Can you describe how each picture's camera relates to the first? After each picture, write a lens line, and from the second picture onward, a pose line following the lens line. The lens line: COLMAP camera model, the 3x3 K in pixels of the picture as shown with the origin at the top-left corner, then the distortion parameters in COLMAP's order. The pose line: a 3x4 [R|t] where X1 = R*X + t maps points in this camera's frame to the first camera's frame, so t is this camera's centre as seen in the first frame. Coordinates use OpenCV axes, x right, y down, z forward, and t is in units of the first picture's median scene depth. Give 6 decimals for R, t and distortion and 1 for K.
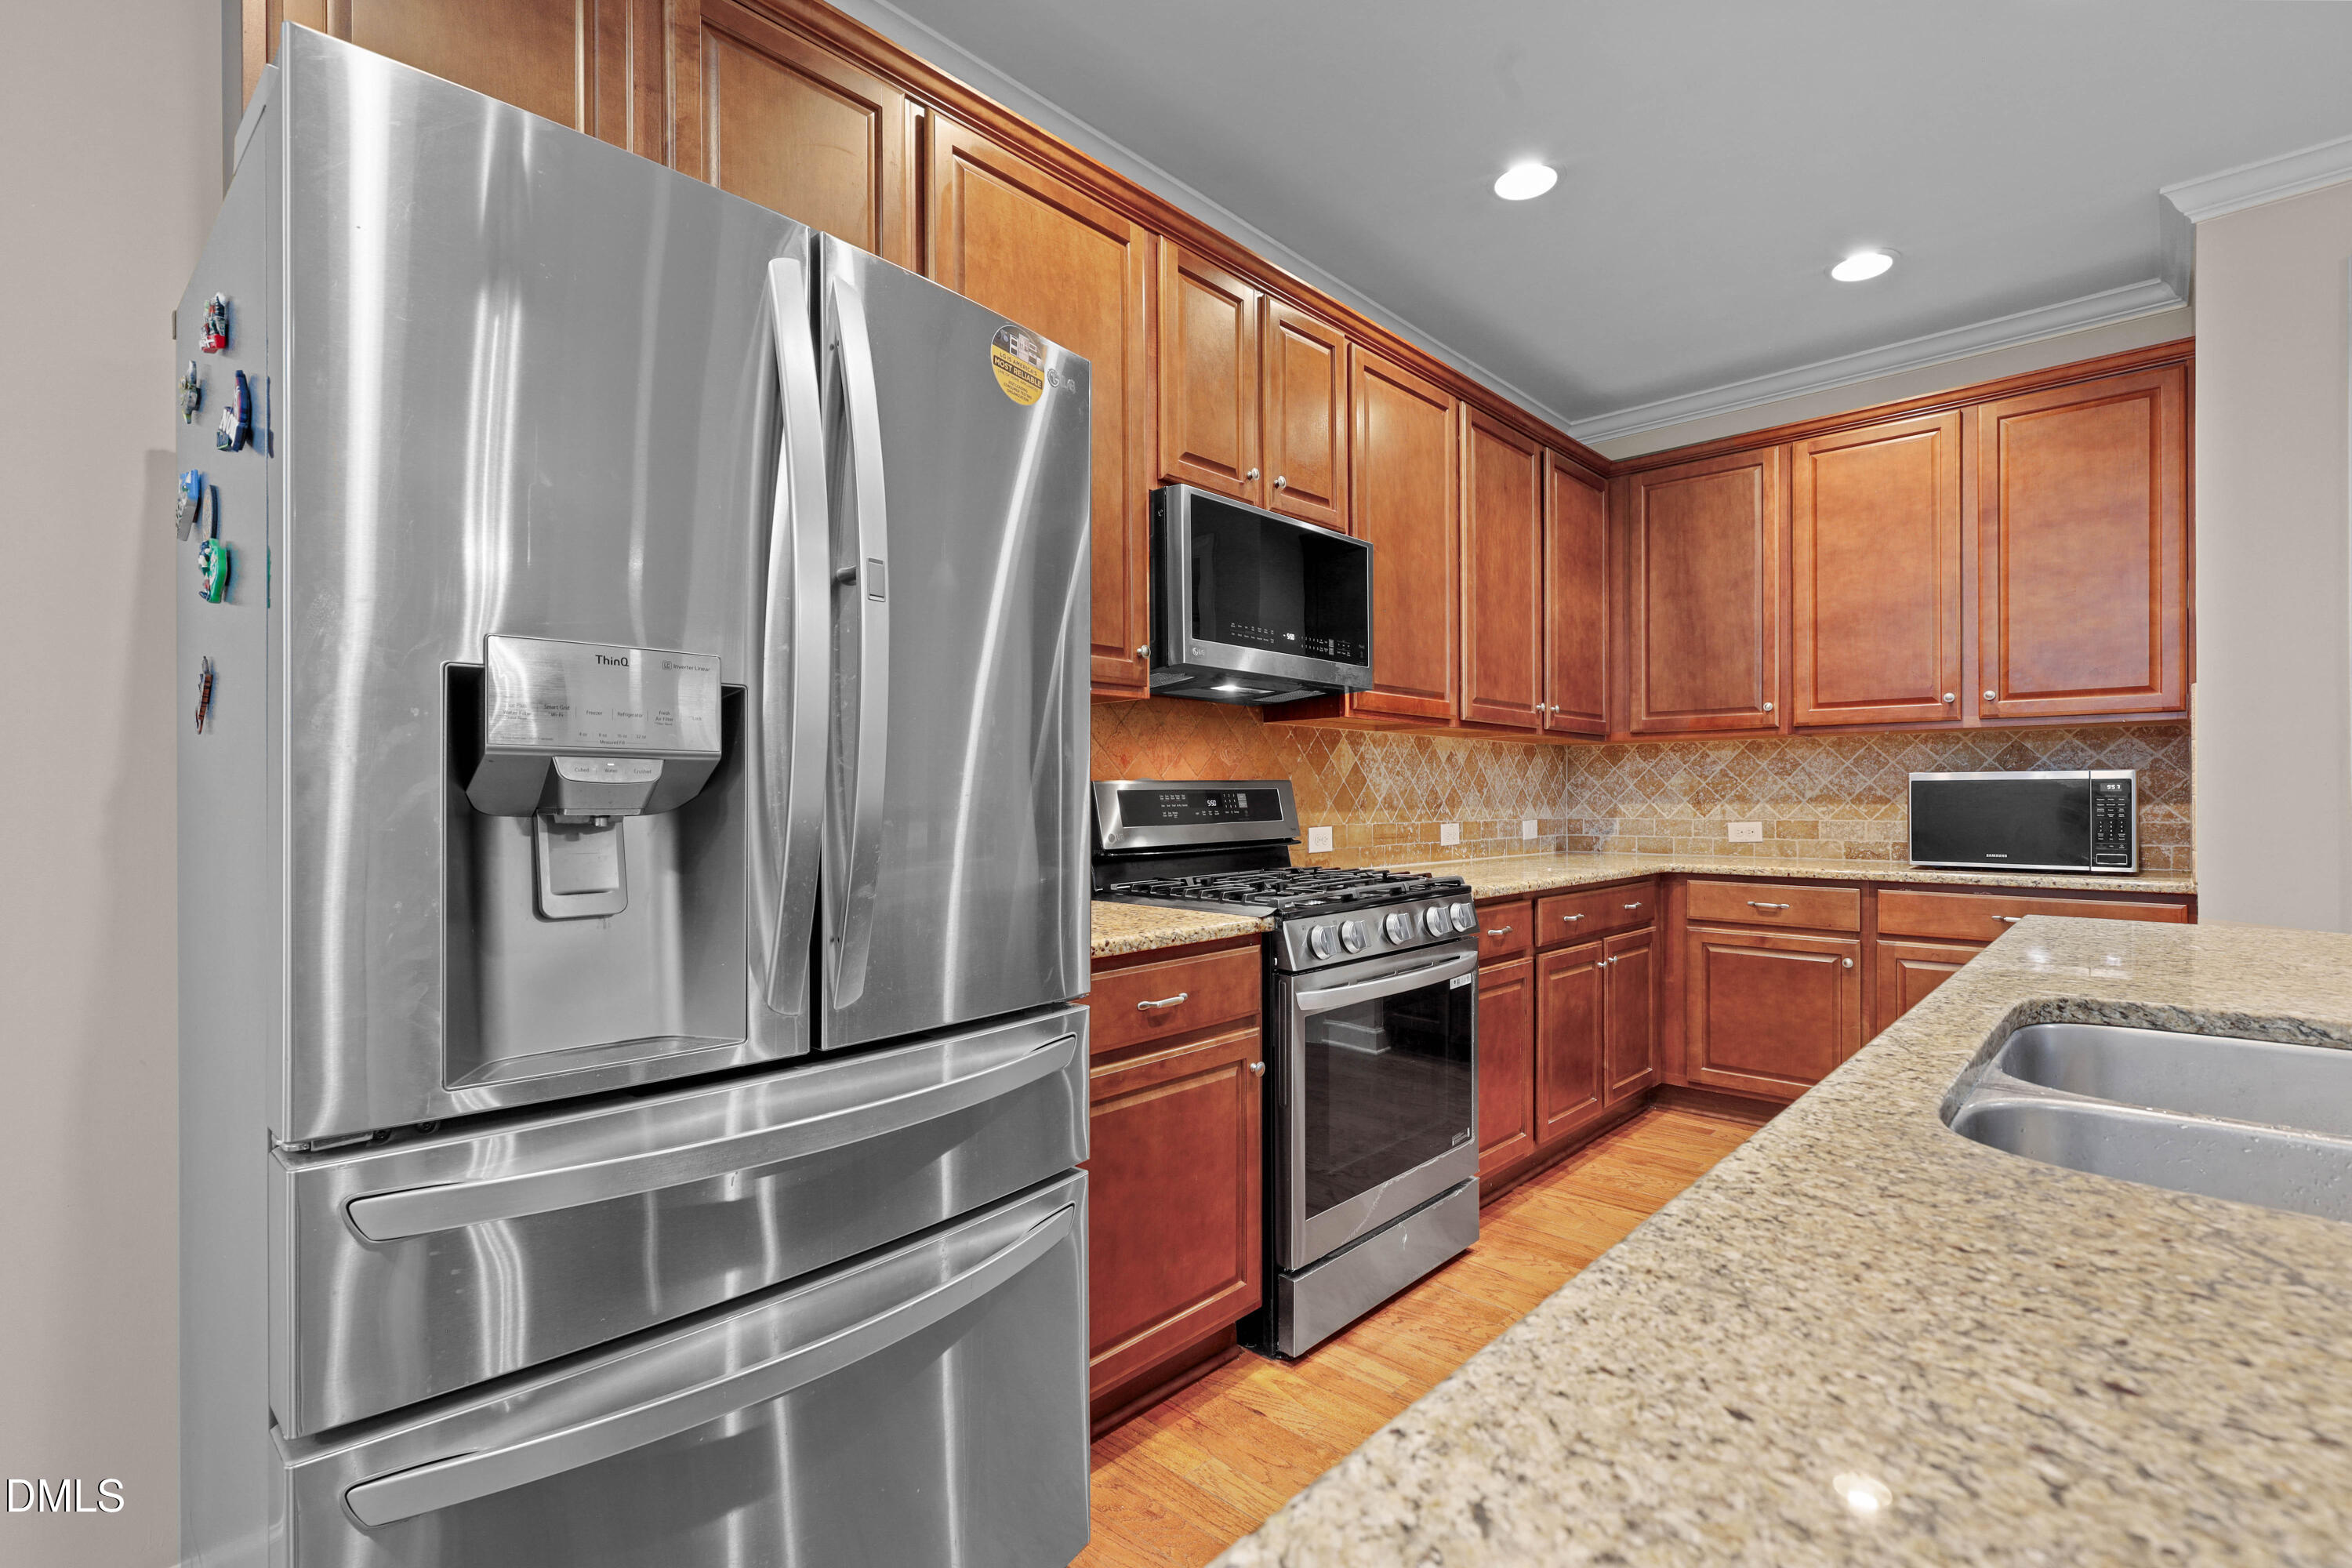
lens RADIAL K [[1074.2, 0, 1174.6], [0, 1074.2, 792.8], [0, 0, 1]] dist [0.000181, 0.000011]
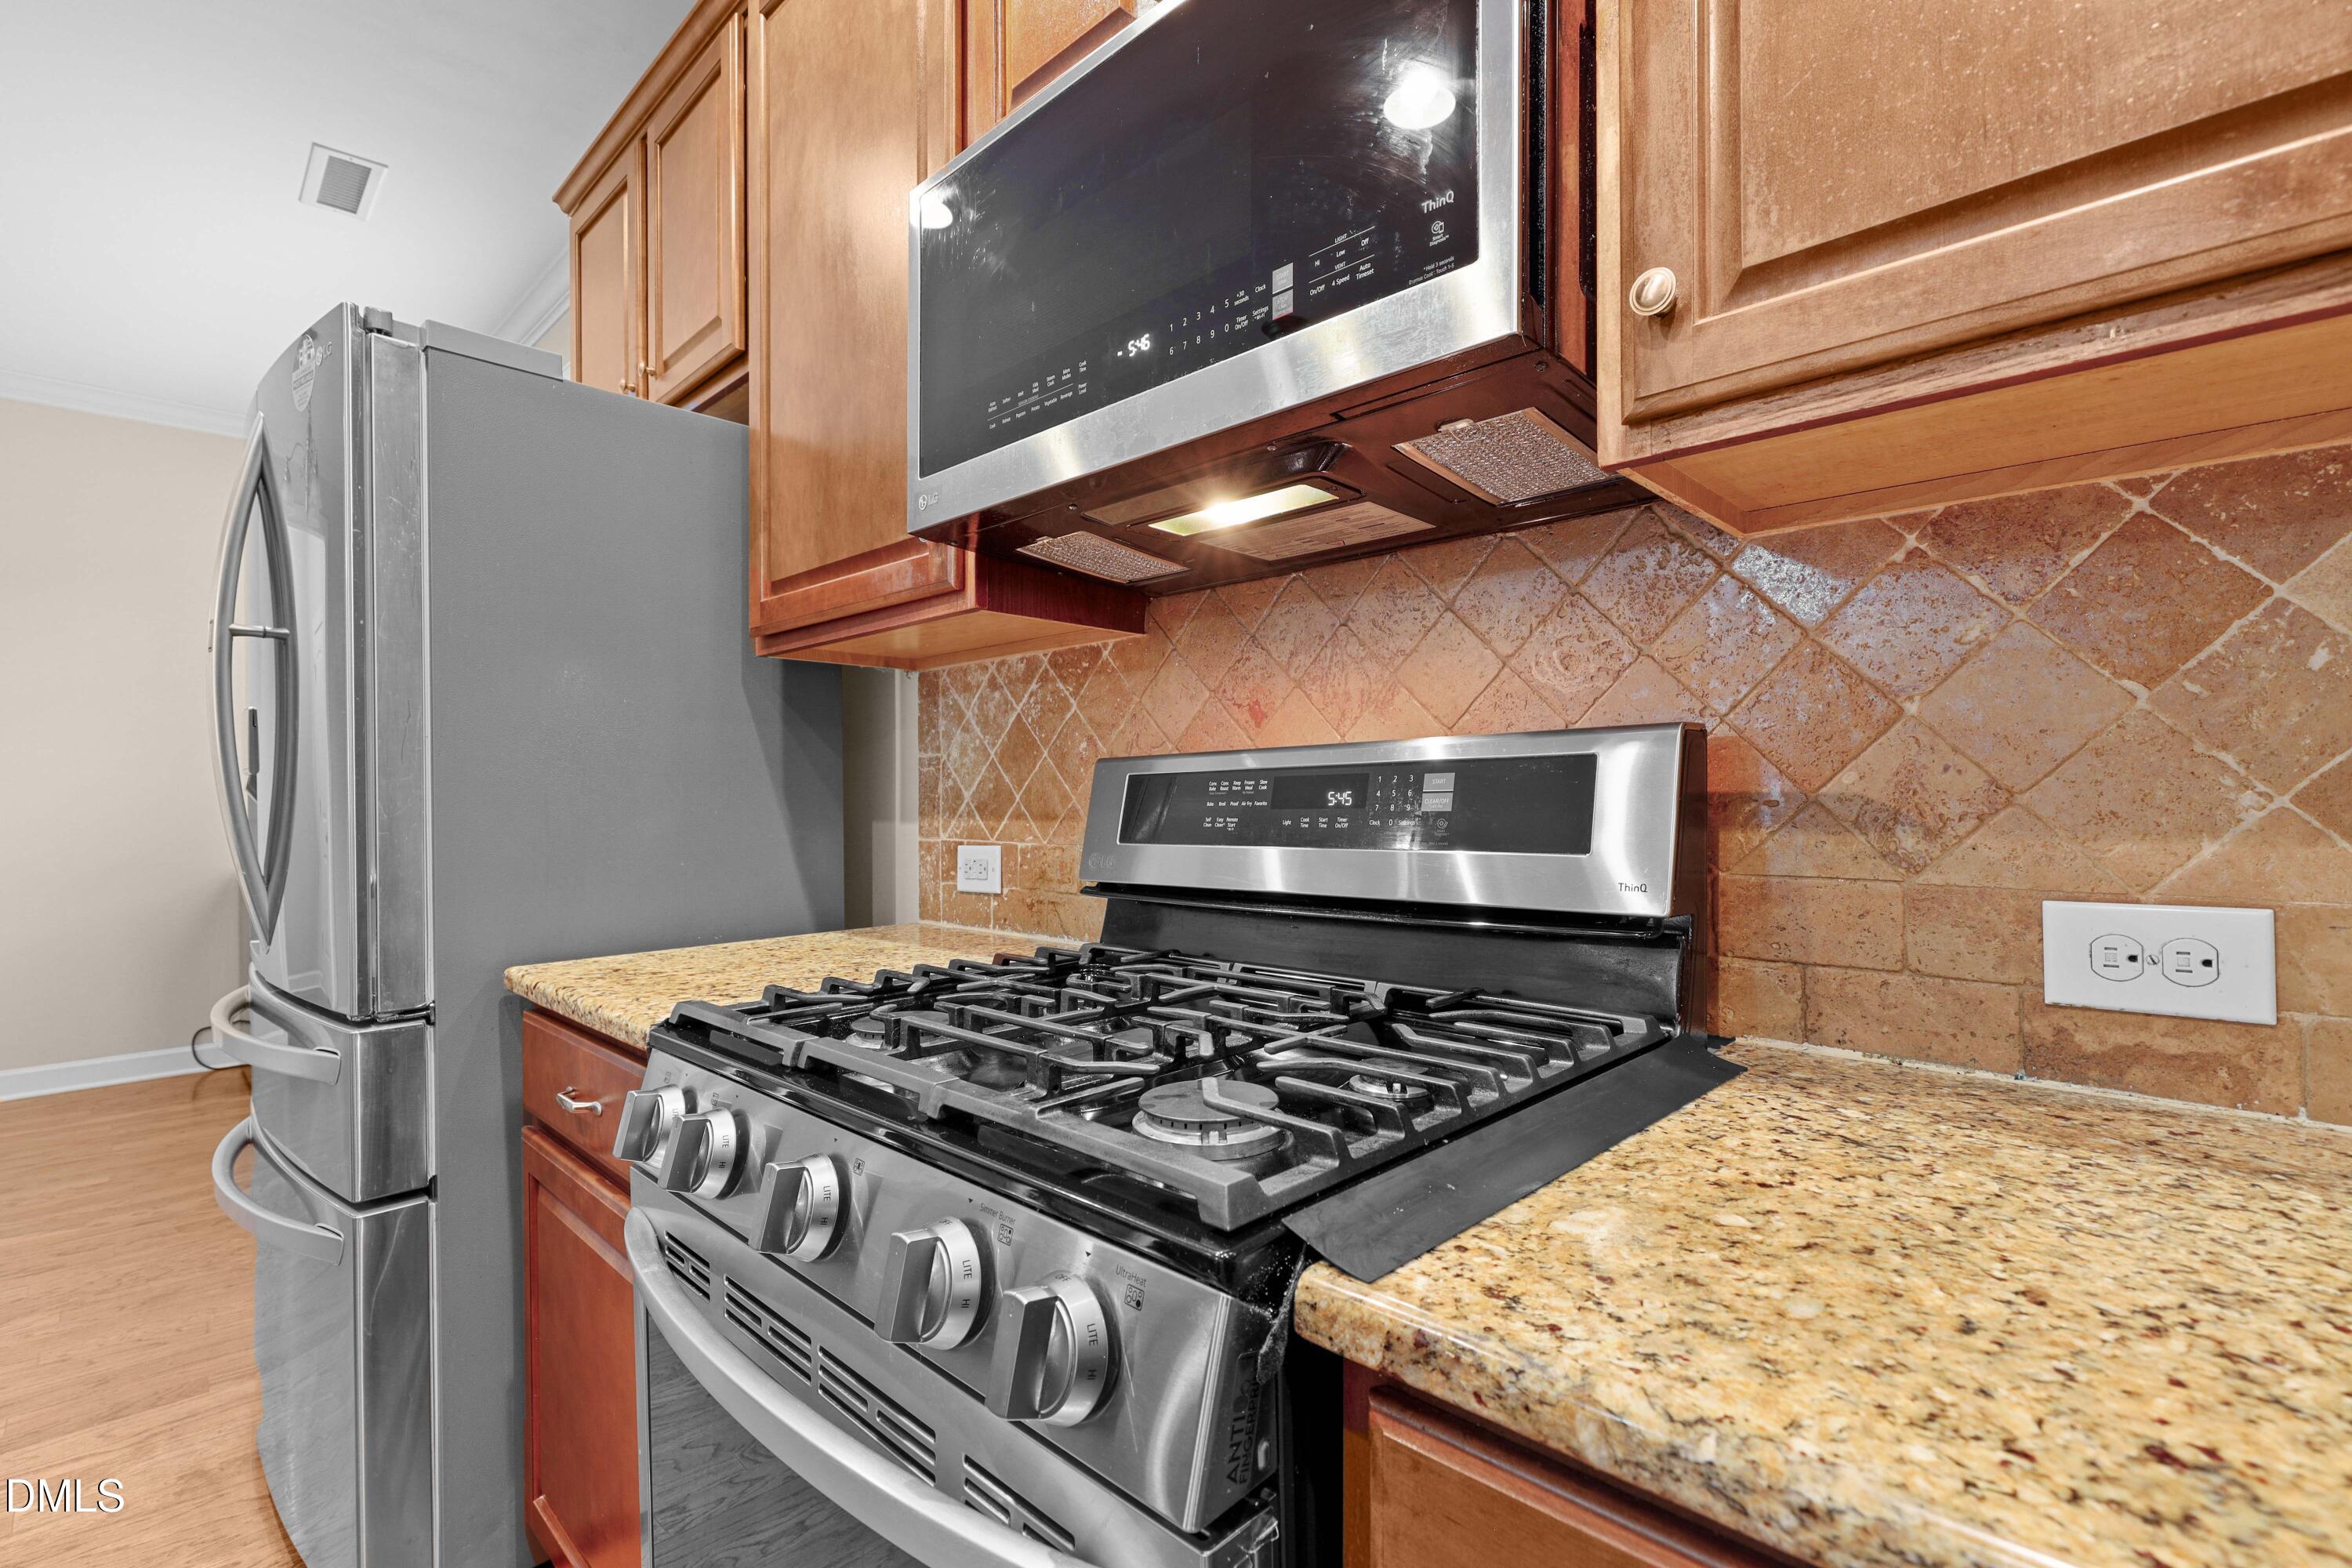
lens RADIAL K [[1074.2, 0, 1174.4], [0, 1074.2, 796.6], [0, 0, 1]] dist [0.000181, 0.000011]
pose [[-0.039486, -0.000800, -0.999220, 0.441129], [0.006639, 0.999977, -0.001063, 0.008928], [0.999198, -0.006676, -0.039480, 0.952474]]
